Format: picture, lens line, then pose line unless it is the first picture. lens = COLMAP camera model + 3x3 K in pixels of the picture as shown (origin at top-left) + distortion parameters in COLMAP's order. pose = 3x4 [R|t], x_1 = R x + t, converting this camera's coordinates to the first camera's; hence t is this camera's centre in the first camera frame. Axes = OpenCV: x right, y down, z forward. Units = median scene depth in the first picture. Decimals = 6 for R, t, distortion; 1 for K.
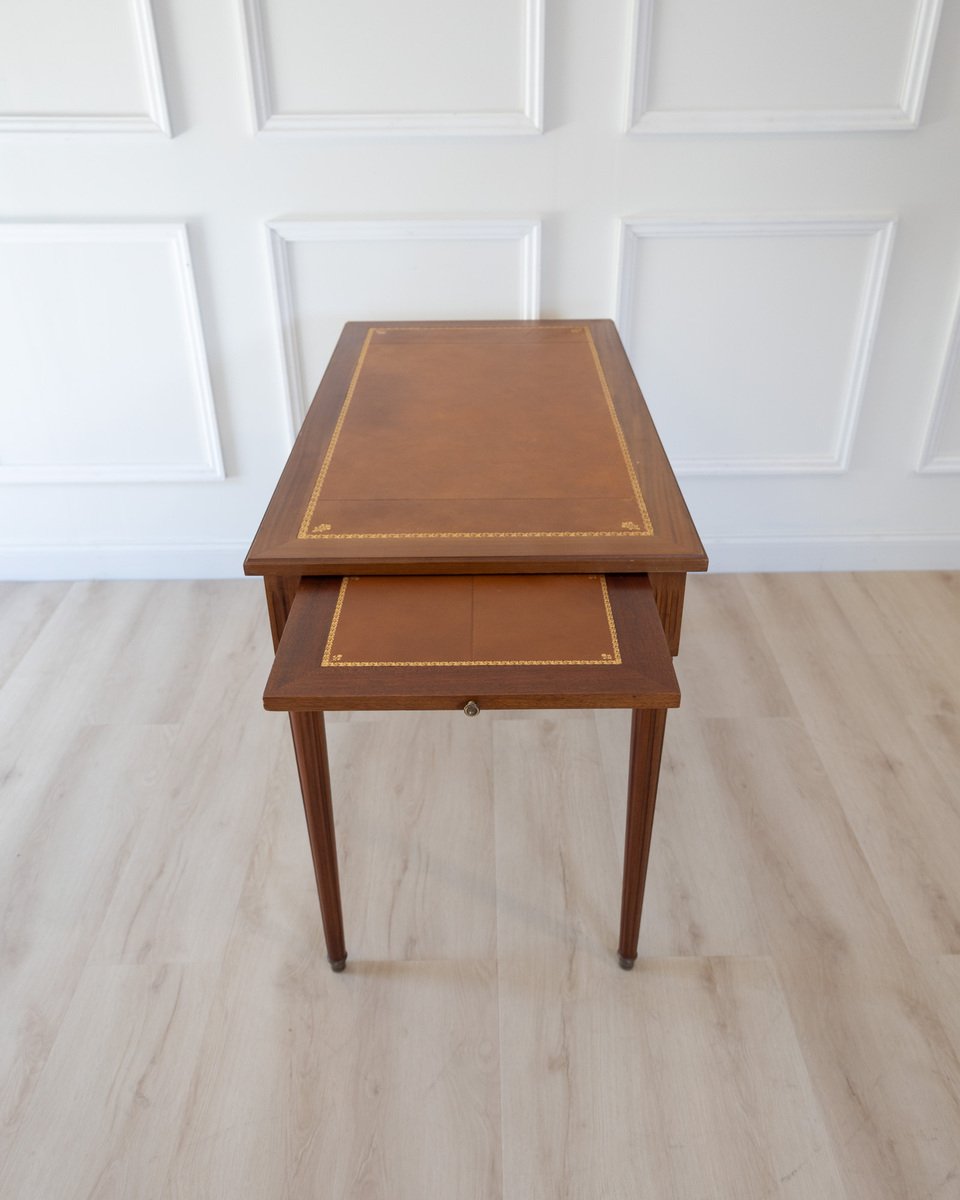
lens RADIAL K [[995.2, 0, 481.7], [0, 995.2, 560.6], [0, 0, 1]] dist [0.024054, 0.003557]
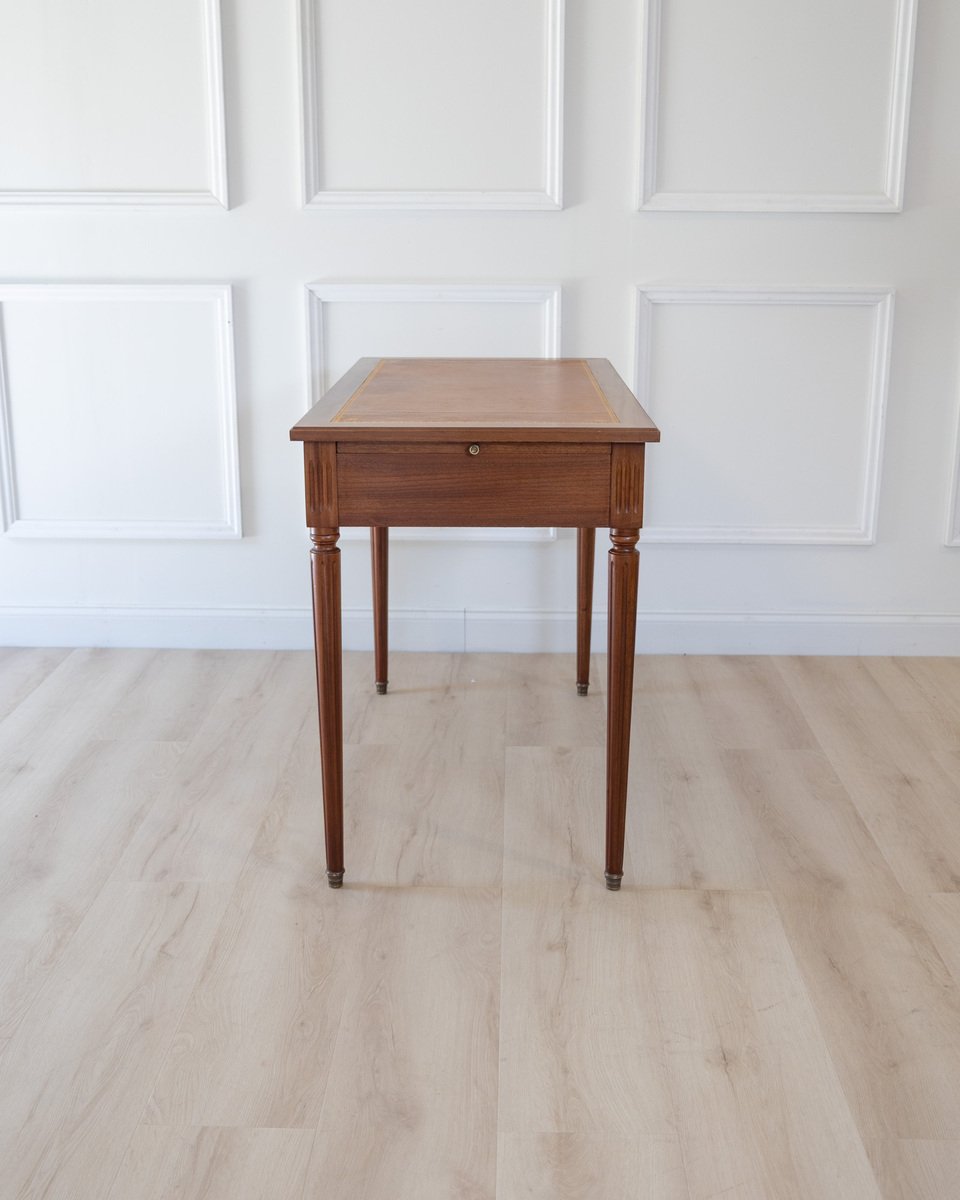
lens RADIAL K [[1341.2, 0, 478.9], [0, 1341.2, 537.5], [0, 0, 1]] dist [-0.026407, 0.000000]
pose [[0.999400, 0.019495, -0.028645, 0.019394], [-0.026602, 0.961416, -0.273809, 0.345700], [0.022202, 0.274407, 0.961357, -0.339800]]
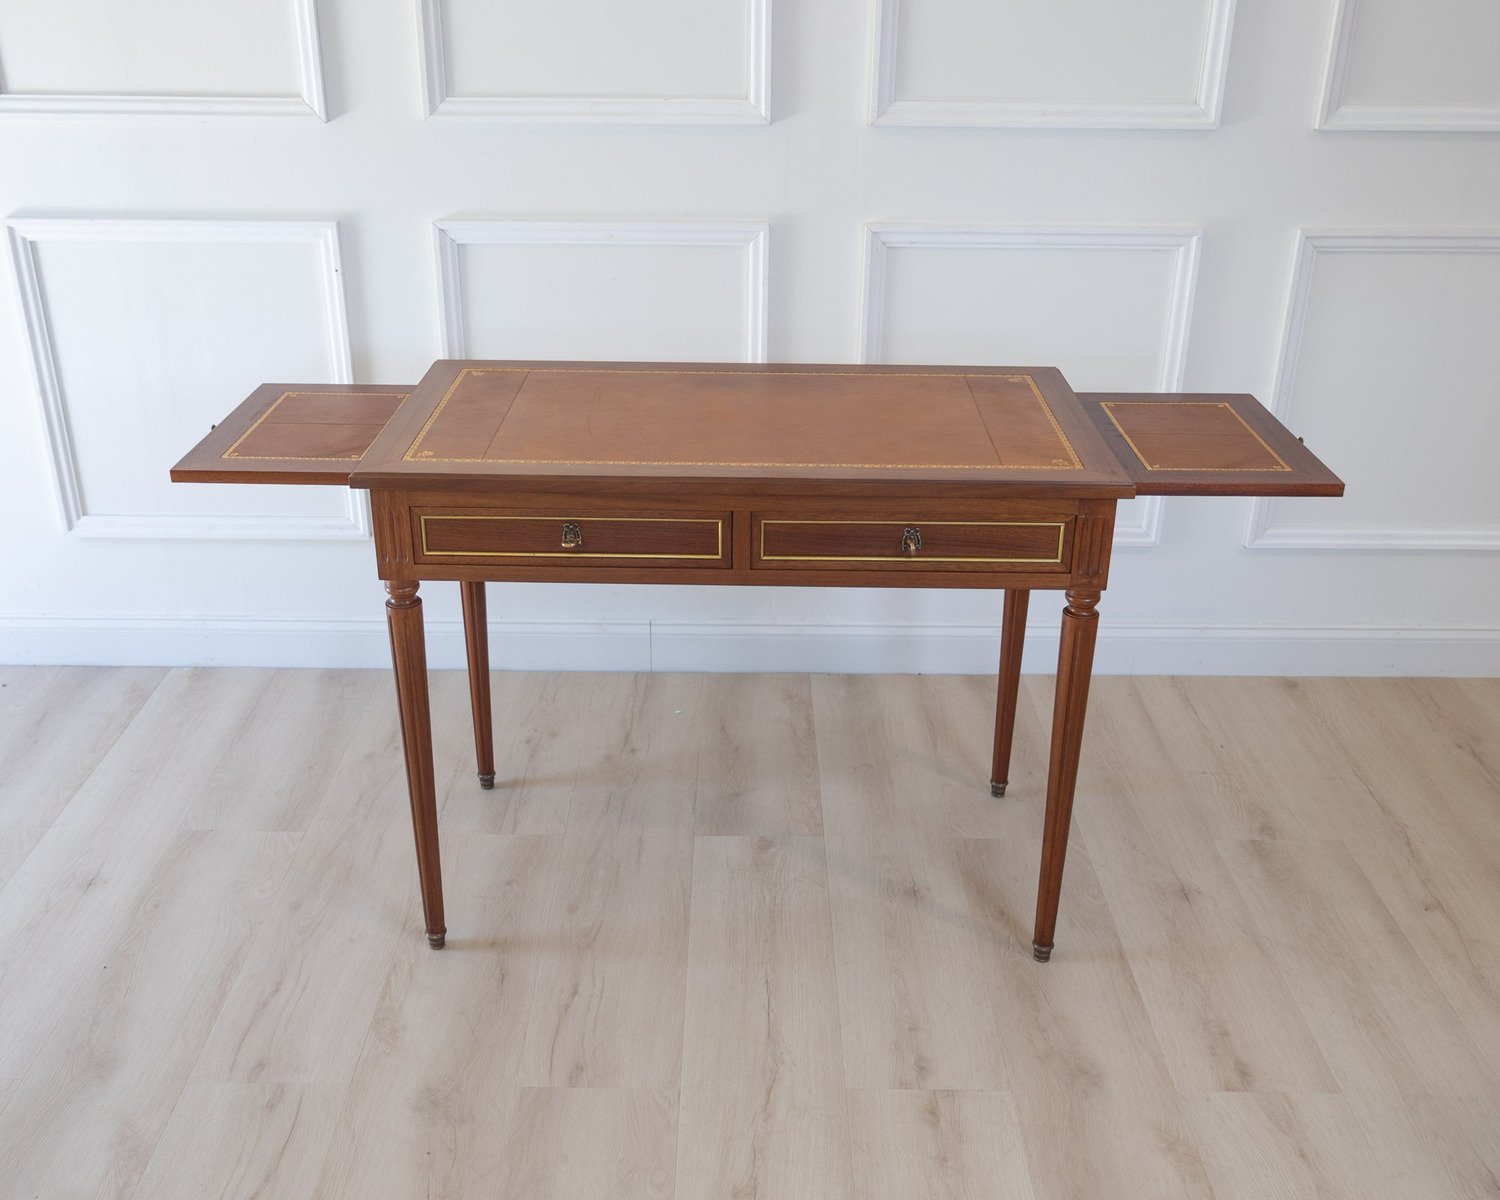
lens RADIAL K [[1496.9, 0, 730.0], [0, 1496.9, 607.1], [0, 0, 1]] dist [-0.008071, 0.000000]
pose [[0.999778, 0.020182, -0.006027, 0.045230], [-0.020624, 0.996119, -0.085567, 0.085727], [0.004276, 0.085672, 0.996314, -0.217219]]
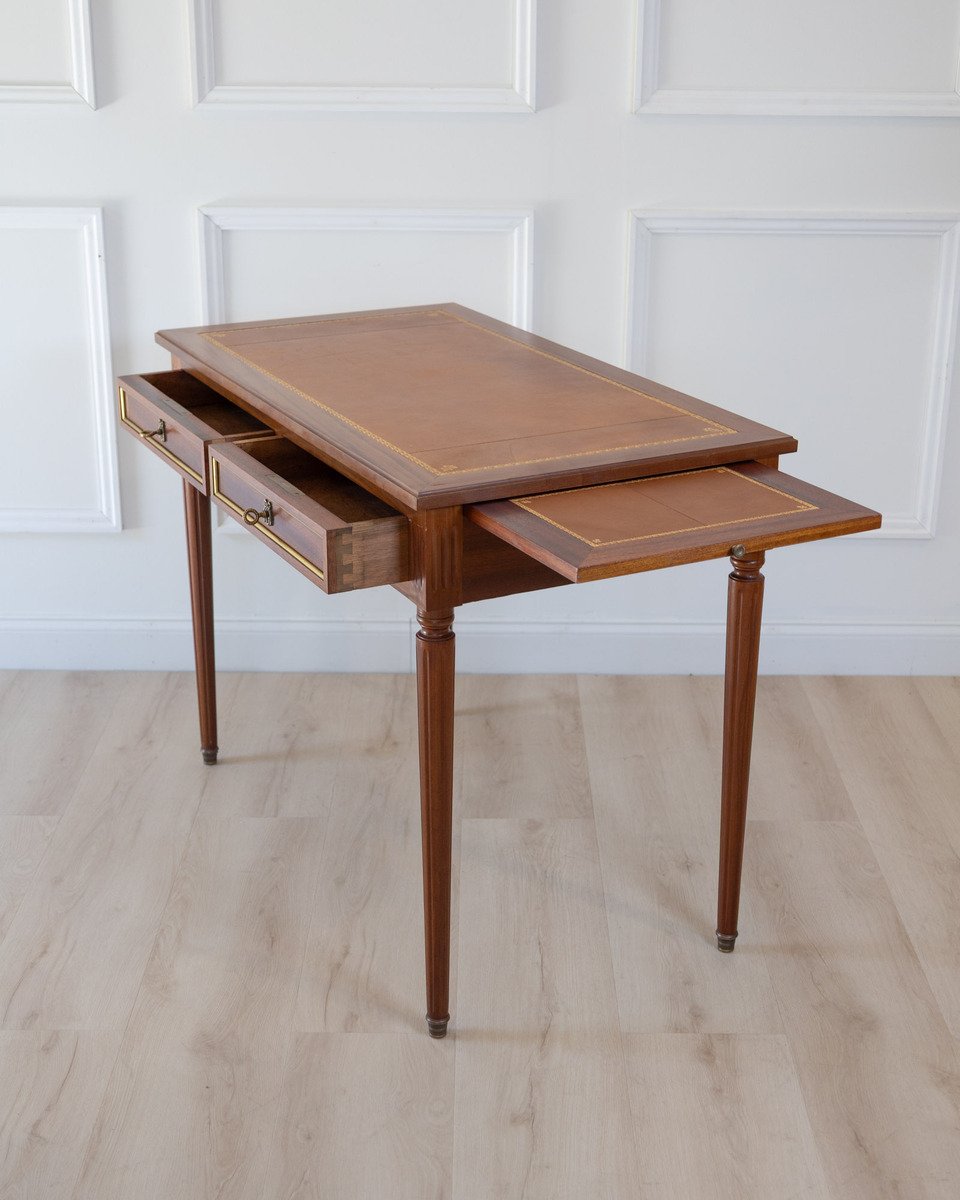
lens RADIAL K [[1778.2, 0, 482.0], [0, 1778.2, 529.9], [0, 0, 1]] dist [0.009800, 0.000000]
pose [[0.999833, 0.018267, -0.000690, 0.024768], [-0.018061, 0.981386, -0.191194, 0.217923], [-0.002815, 0.191175, 0.981552, -0.426520]]
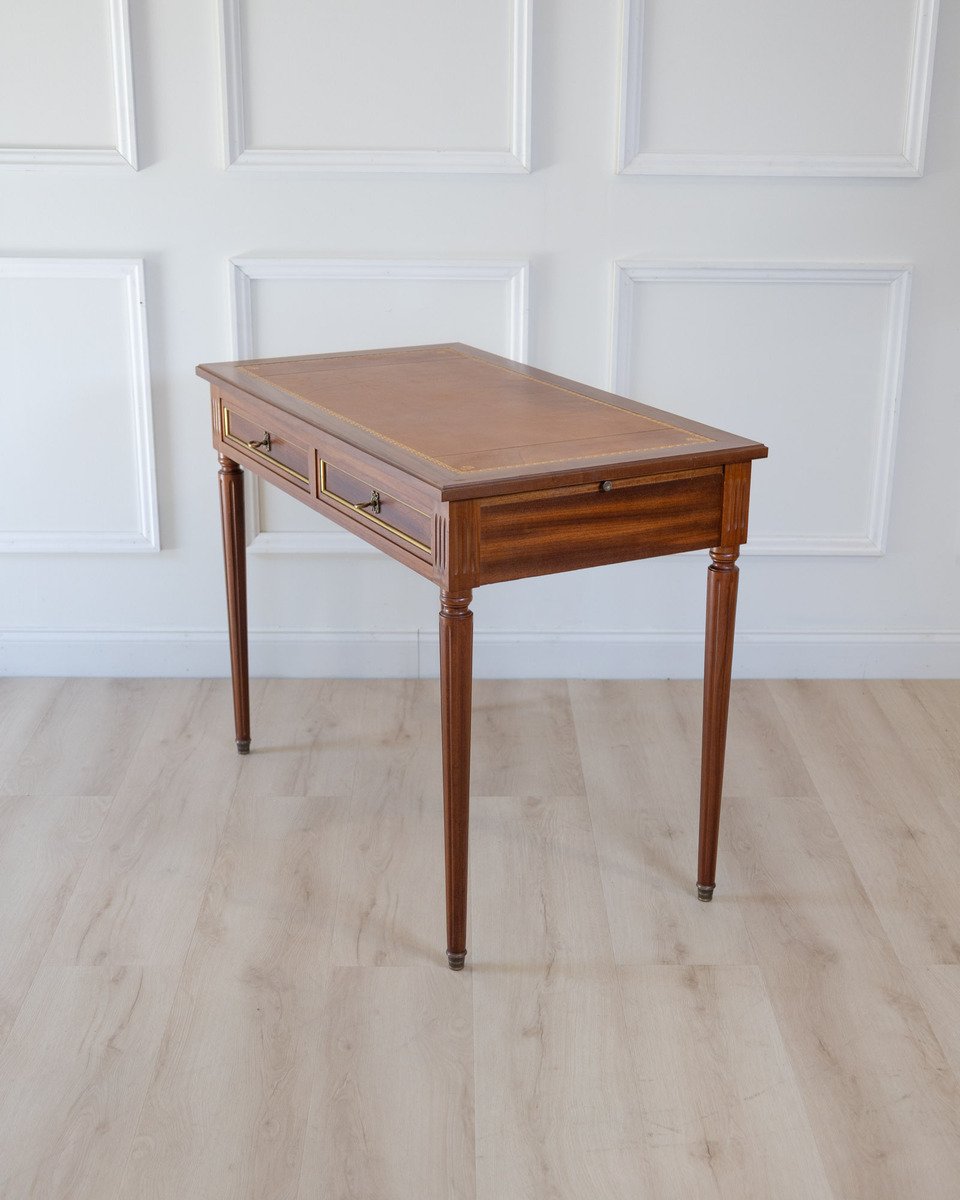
lens RADIAL K [[1673.2, 0, 482.5], [0, 1673.2, 616.0], [0, 0, 1]] dist [-0.003330, 0.000000]
pose [[0.999784, 0.014221, 0.015129, -0.002589], [-0.011222, 0.983138, -0.182520, 0.290809], [-0.017469, 0.182311, 0.983086, -0.506329]]
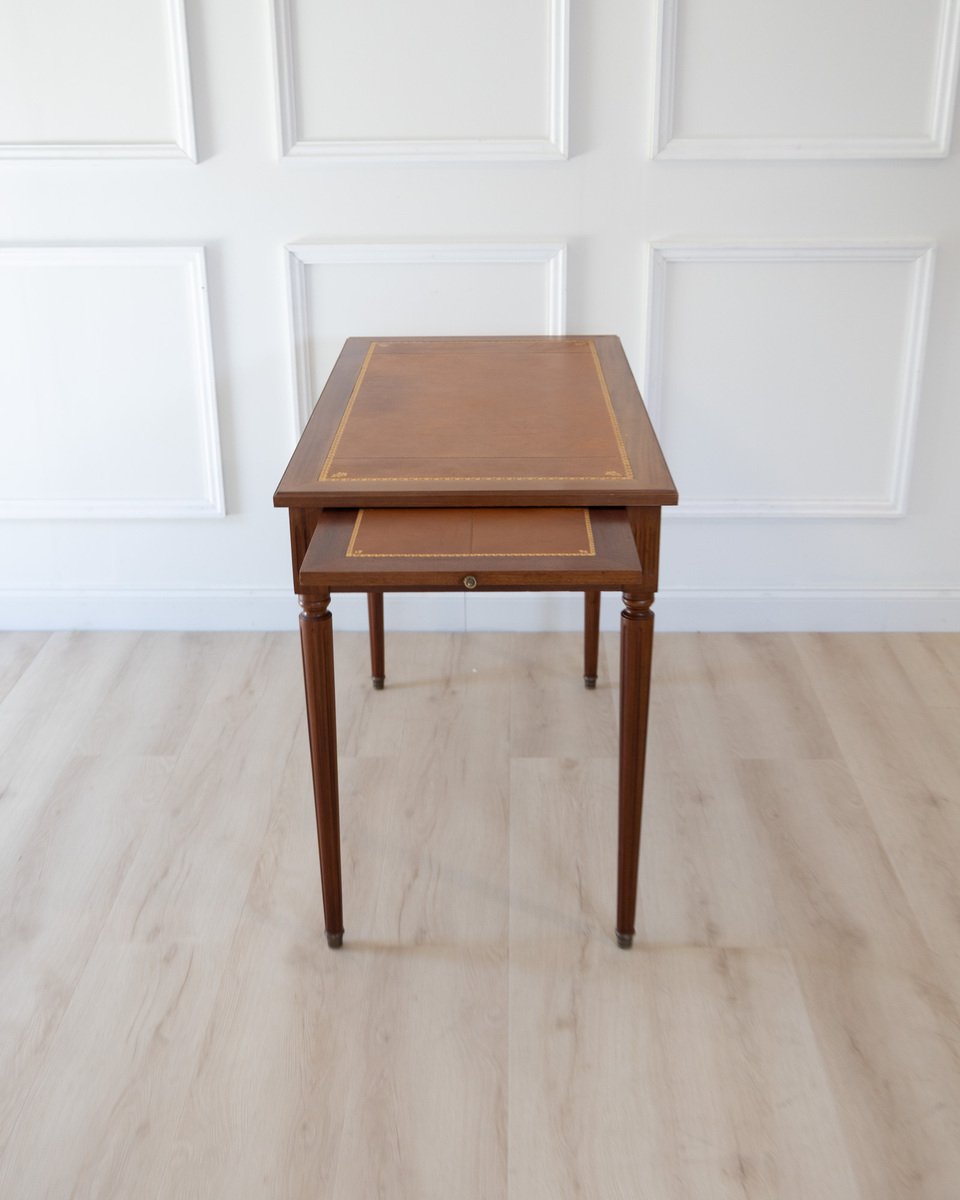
lens RADIAL K [[1398.8, 0, 466.3], [0, 1398.8, 566.8], [0, 0, 1]] dist [-0.001319, 0.000000]
pose [[0.999337, 0.012071, -0.034346, 0.013369], [-0.016741, 0.990134, -0.139123, 0.177283], [0.032327, 0.139605, 0.989679, -0.337265]]
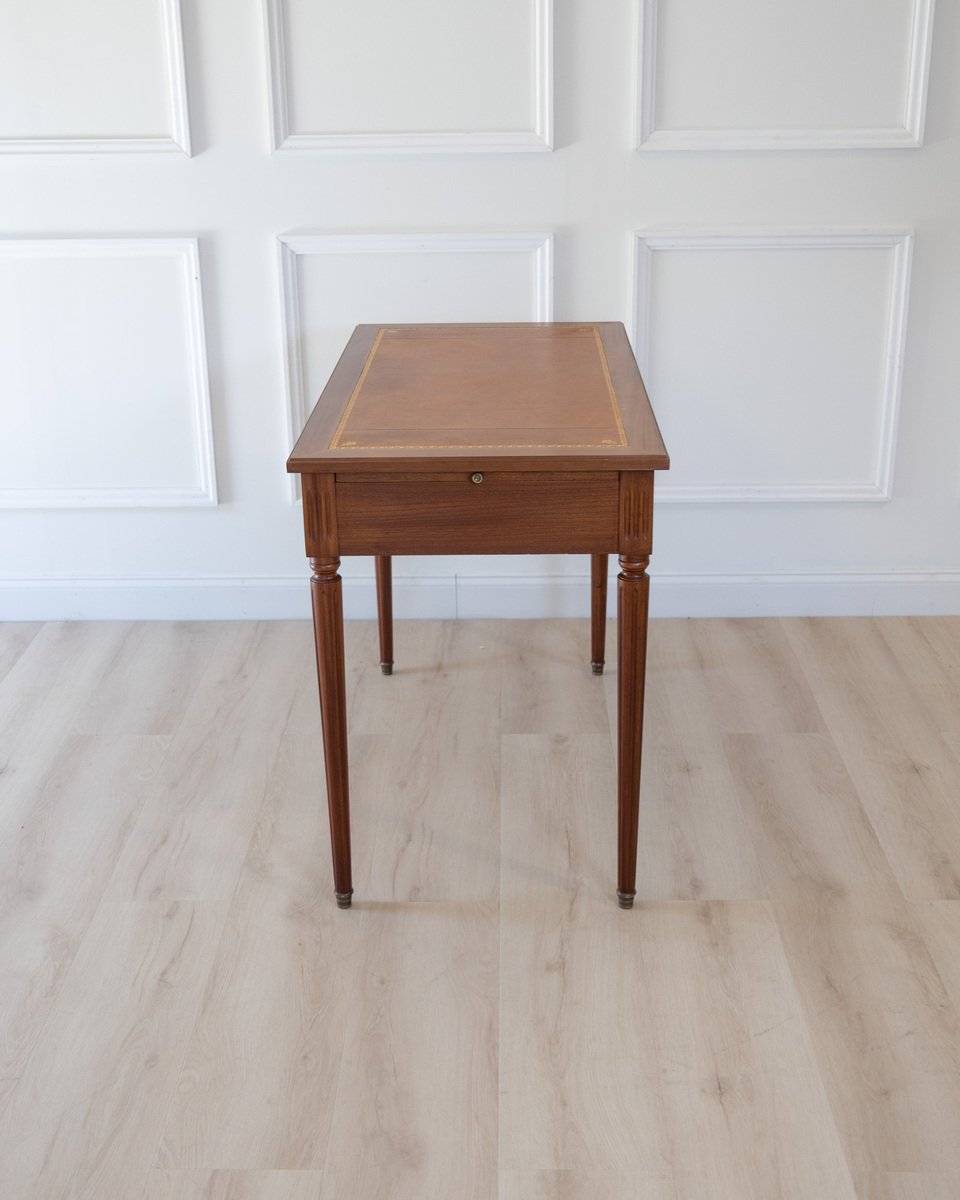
lens RADIAL K [[1505.2, 0, 465.2], [0, 1505.2, 543.0], [0, 0, 1]] dist [-0.009198, 0.000000]
pose [[0.999521, 0.004182, -0.030655, 0.020966], [-0.009496, 0.984466, -0.175320, 0.247905], [0.029446, 0.175527, 0.984034, -0.462536]]
